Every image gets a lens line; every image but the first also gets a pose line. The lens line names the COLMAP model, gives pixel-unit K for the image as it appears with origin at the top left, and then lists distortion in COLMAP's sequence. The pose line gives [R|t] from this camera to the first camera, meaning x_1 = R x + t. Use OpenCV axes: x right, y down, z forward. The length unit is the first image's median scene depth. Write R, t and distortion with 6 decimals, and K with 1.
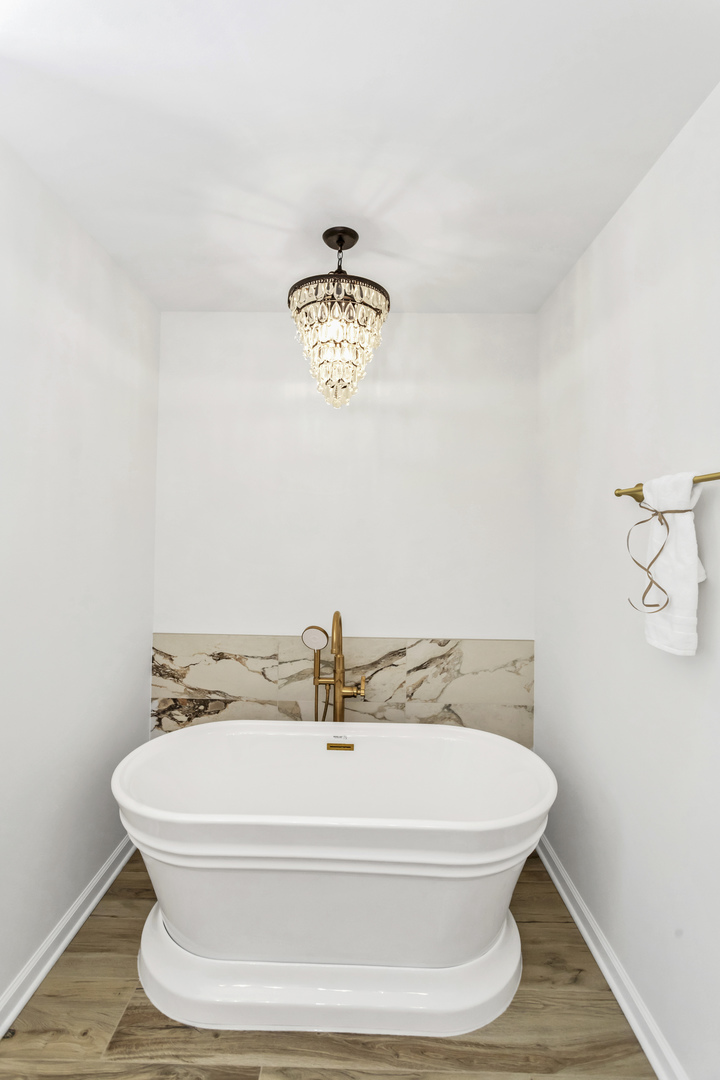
lens RADIAL K [[513.5, 0, 346.0], [0, 513.5, 537.1], [0, 0, 1]] dist [0.014446, 0.005252]
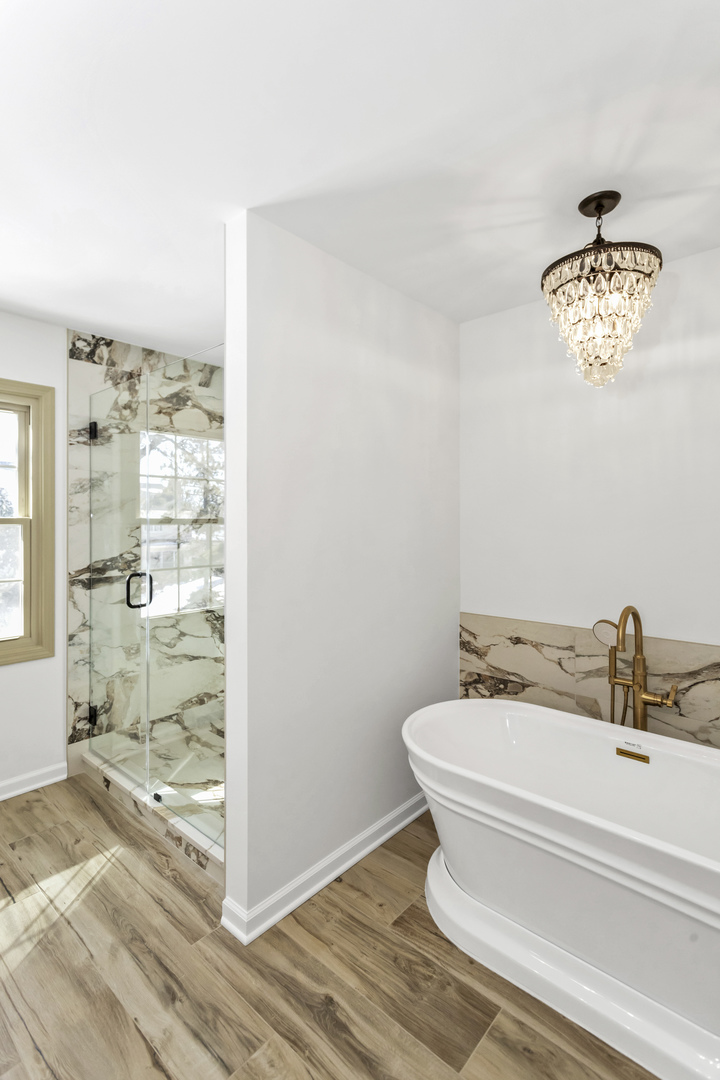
lens RADIAL K [[513.5, 0, 346.0], [0, 513.5, 537.1], [0, 0, 1]] dist [0.014446, 0.005252]
pose [[0.759913, 0.002429, -0.650021, 0.180293], [0.009685, 0.999840, 0.015059, 0.003173], [0.649953, -0.017740, 0.759767, -0.015292]]
